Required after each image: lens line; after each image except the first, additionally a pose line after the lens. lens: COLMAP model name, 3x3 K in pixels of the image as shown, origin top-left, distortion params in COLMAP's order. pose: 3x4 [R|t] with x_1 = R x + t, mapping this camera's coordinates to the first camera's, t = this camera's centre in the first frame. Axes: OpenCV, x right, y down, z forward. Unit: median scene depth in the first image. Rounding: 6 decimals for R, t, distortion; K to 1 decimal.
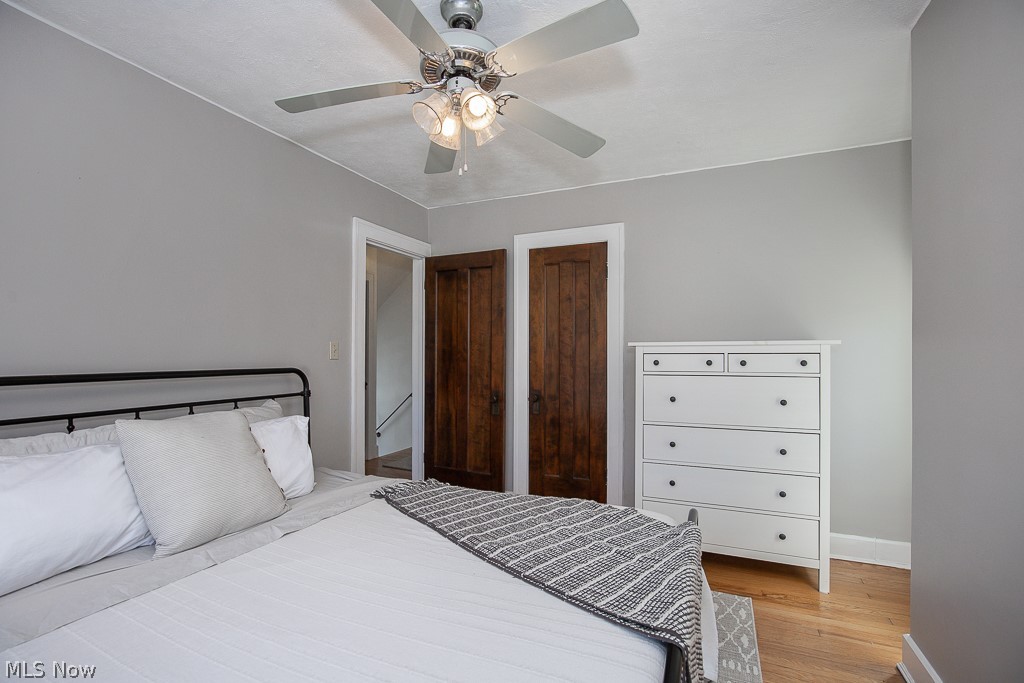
lens RADIAL K [[462.1, 0, 512.9], [0, 462.1, 347.0], [0, 0, 1]] dist [-0.006855, -0.001267]
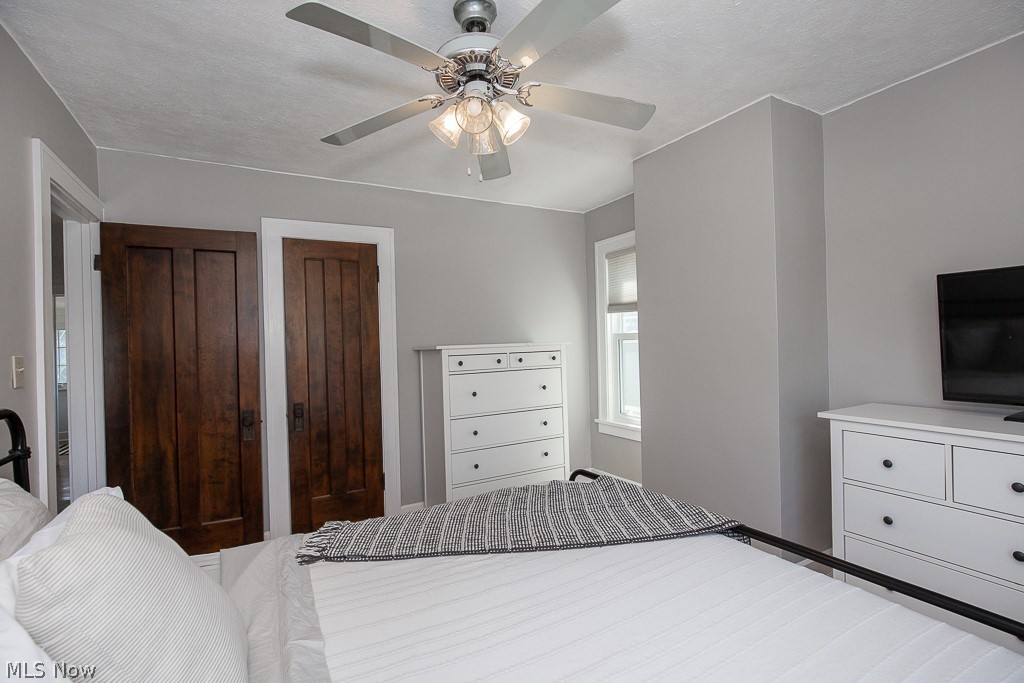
lens RADIAL K [[462.1, 0, 513.4], [0, 462.1, 341.8], [0, 0, 1]] dist [-0.006855, -0.001267]
pose [[0.607546, -0.015660, 0.794130, -0.397745], [0.021880, 0.999756, 0.002975, -0.015213], [-0.793983, 0.015568, 0.607740, 0.163996]]
